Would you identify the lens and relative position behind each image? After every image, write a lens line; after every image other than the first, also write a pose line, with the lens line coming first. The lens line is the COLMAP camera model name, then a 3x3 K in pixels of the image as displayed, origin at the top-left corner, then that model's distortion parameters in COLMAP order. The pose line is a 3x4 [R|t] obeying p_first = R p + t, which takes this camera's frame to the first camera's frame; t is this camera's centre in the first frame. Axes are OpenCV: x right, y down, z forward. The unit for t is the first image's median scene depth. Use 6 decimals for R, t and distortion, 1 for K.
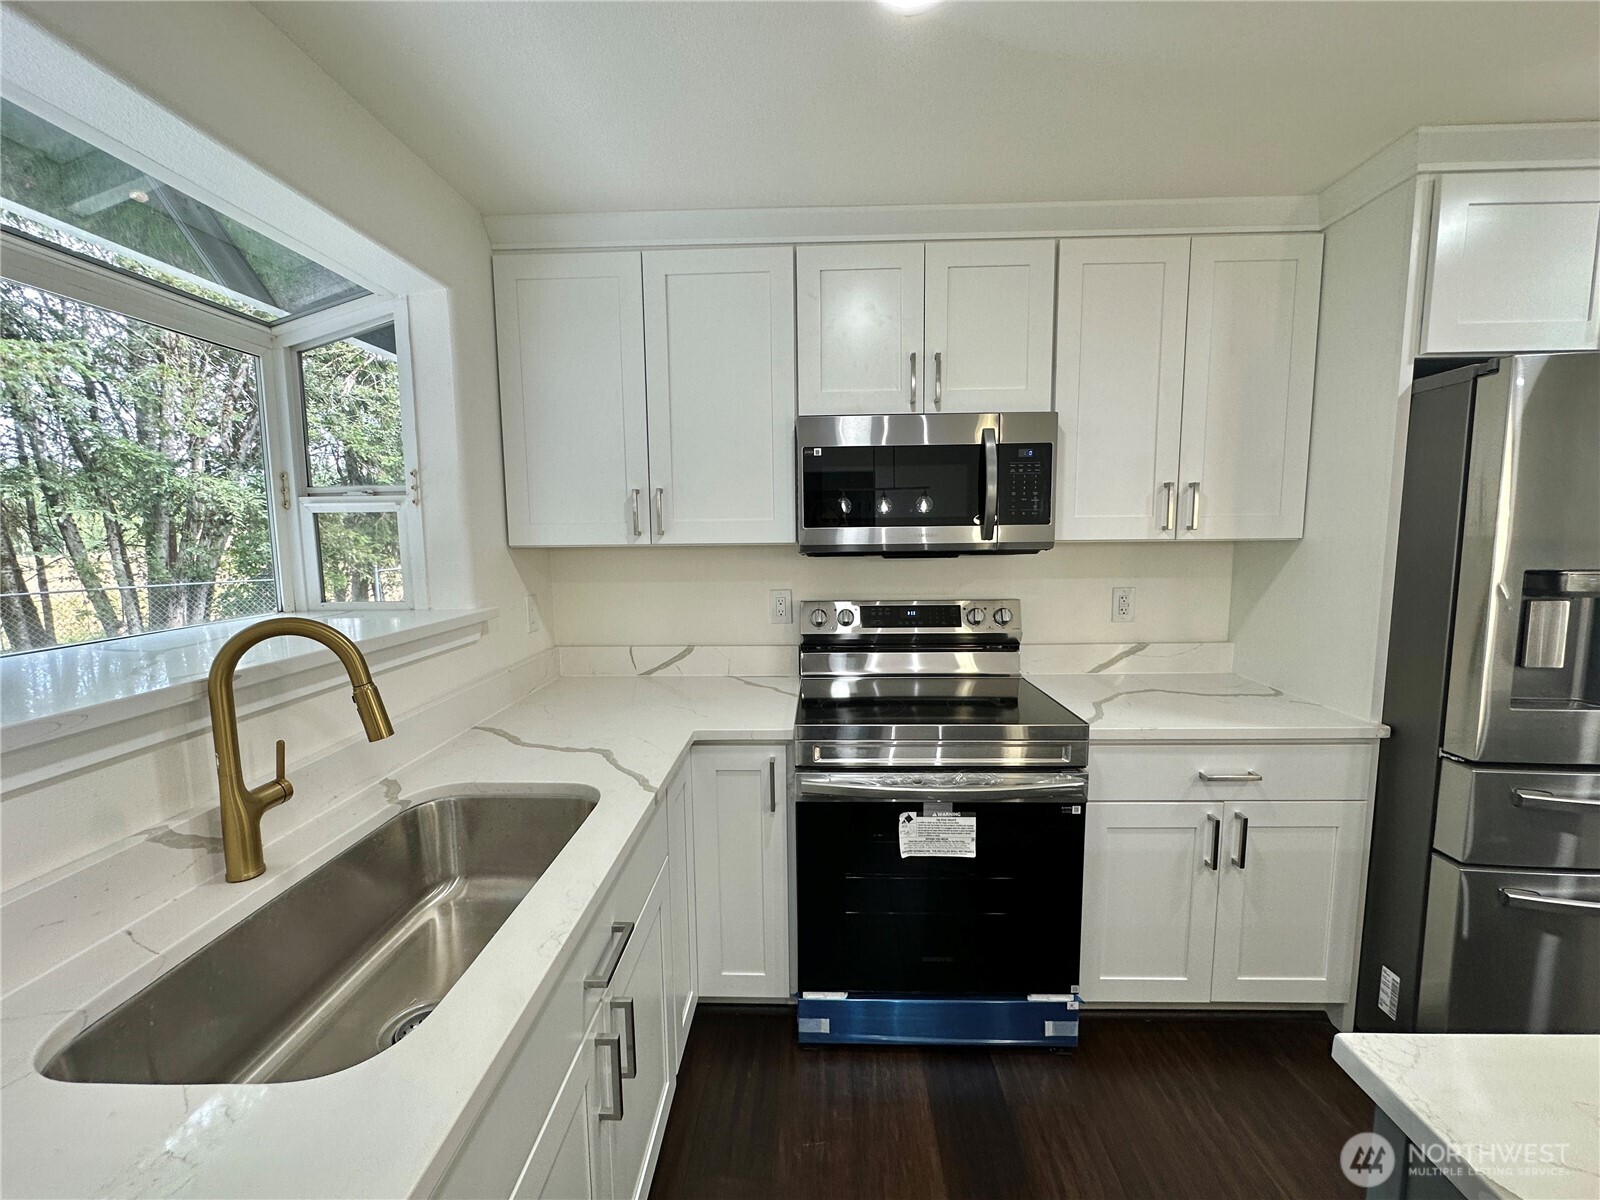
lens RADIAL K [[640.7, 0, 800.4], [0, 640.7, 598.6], [0, 0, 1]] dist [-0.002117, 0.000488]
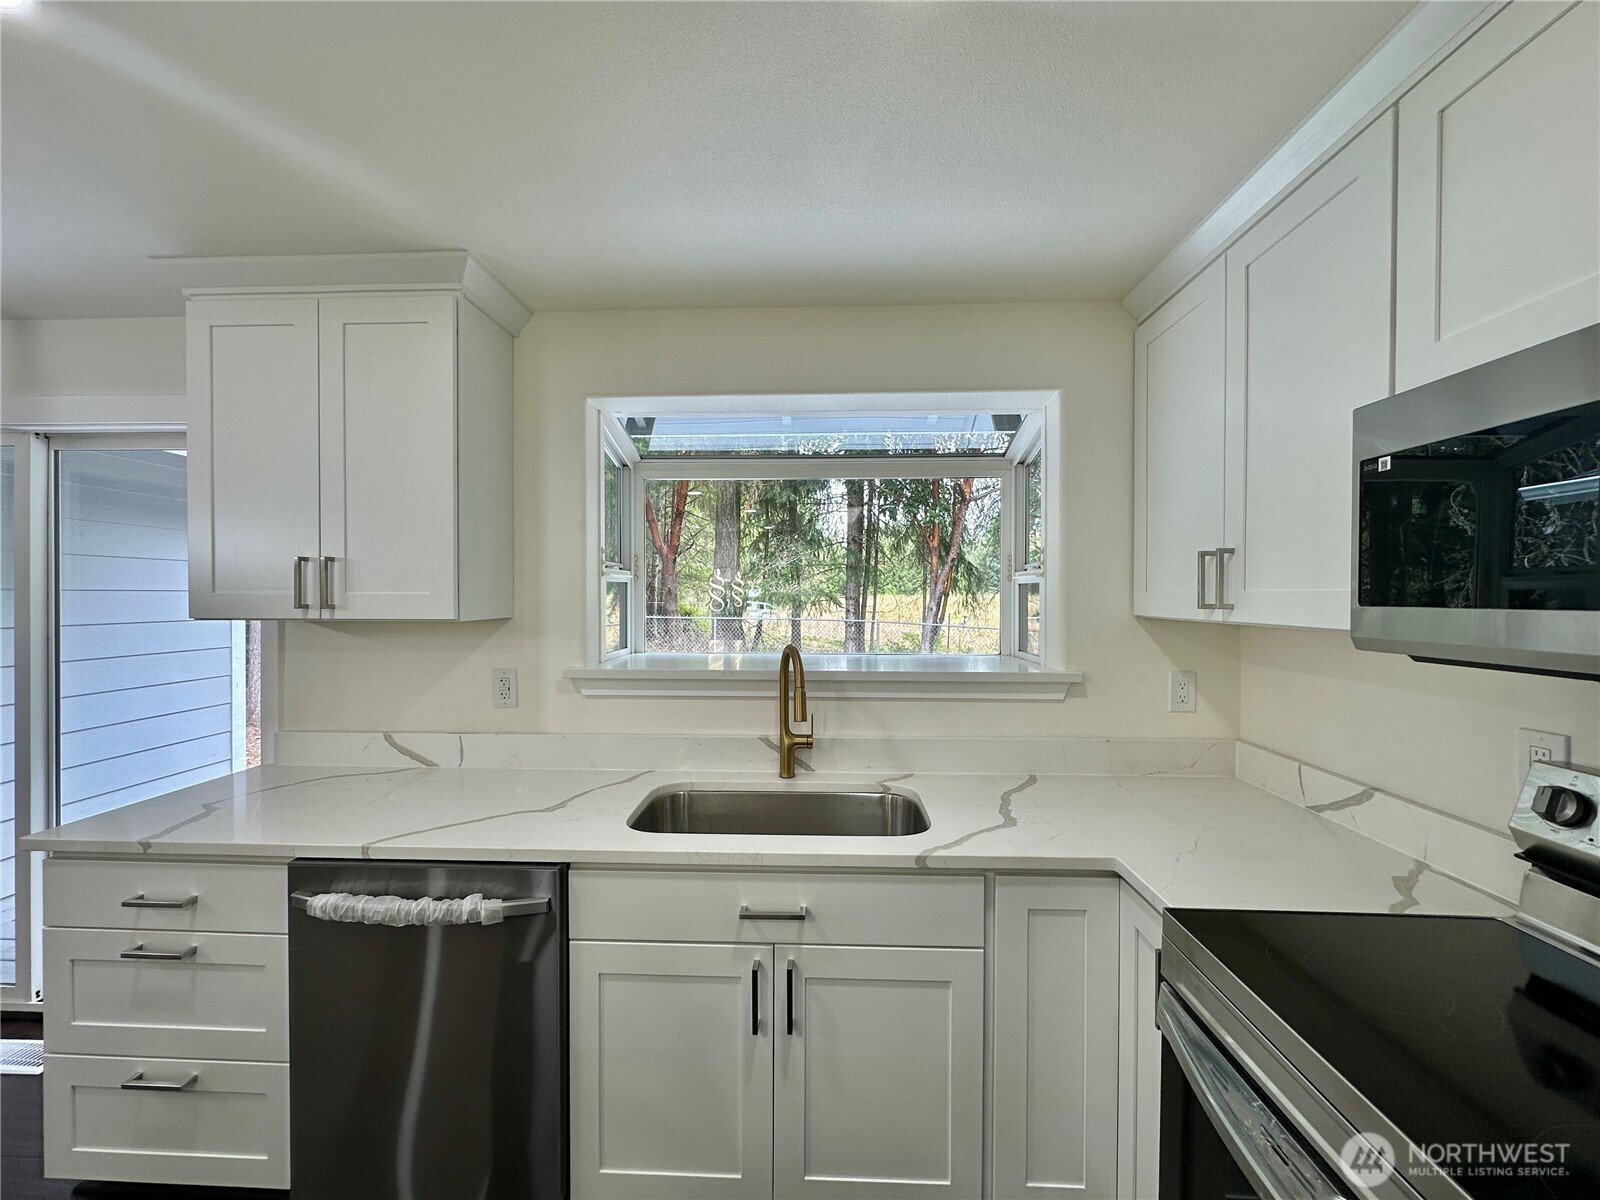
lens RADIAL K [[640.7, 0, 800.4], [0, 640.7, 598.6], [0, 0, 1]] dist [-0.002117, 0.000488]
pose [[-0.012461, 0.018684, -0.999748, 0.558530], [-0.110547, 0.993671, 0.019948, -0.075033], [0.993793, 0.110767, -0.010317, 0.533985]]
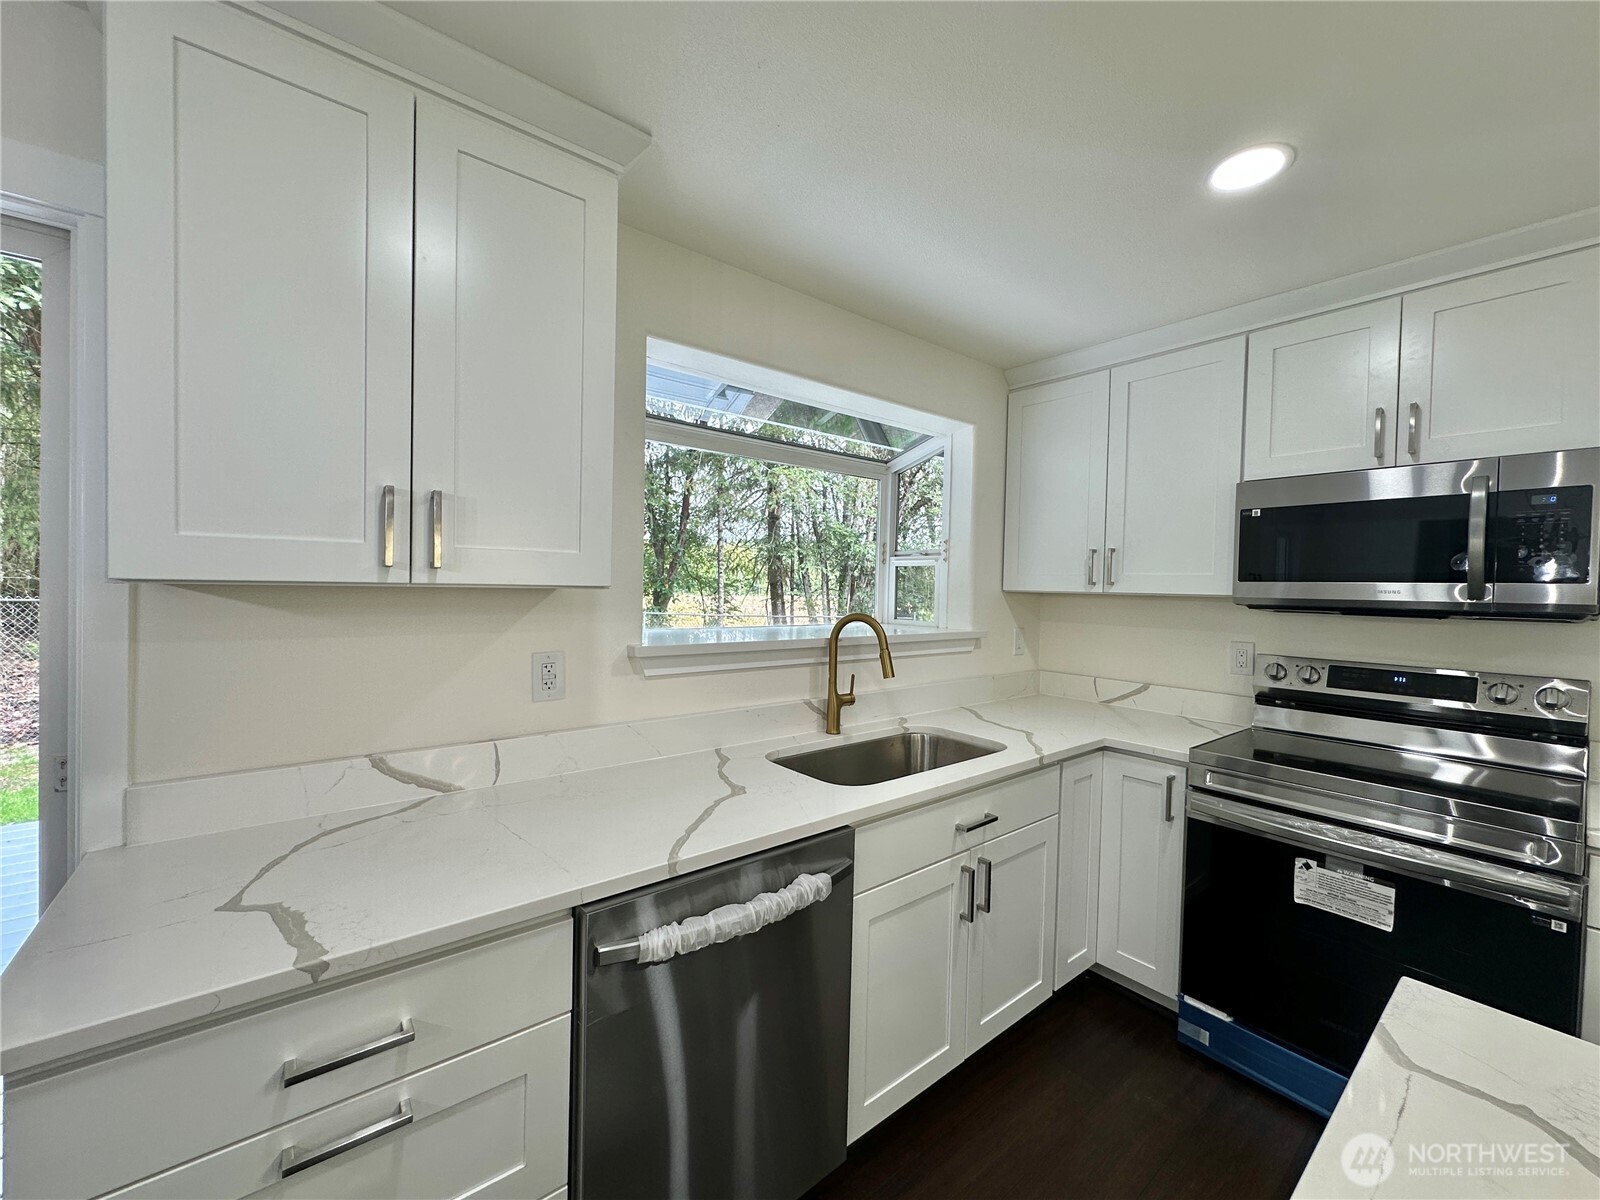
lens RADIAL K [[640.7, 0, 800.4], [0, 640.7, 598.6], [0, 0, 1]] dist [-0.002117, 0.000488]
pose [[0.651322, 0.041924, -0.757642, 0.350674], [-0.111362, 0.992942, -0.040790, 0.047006], [0.750585, 0.110940, 0.651394, -0.276249]]
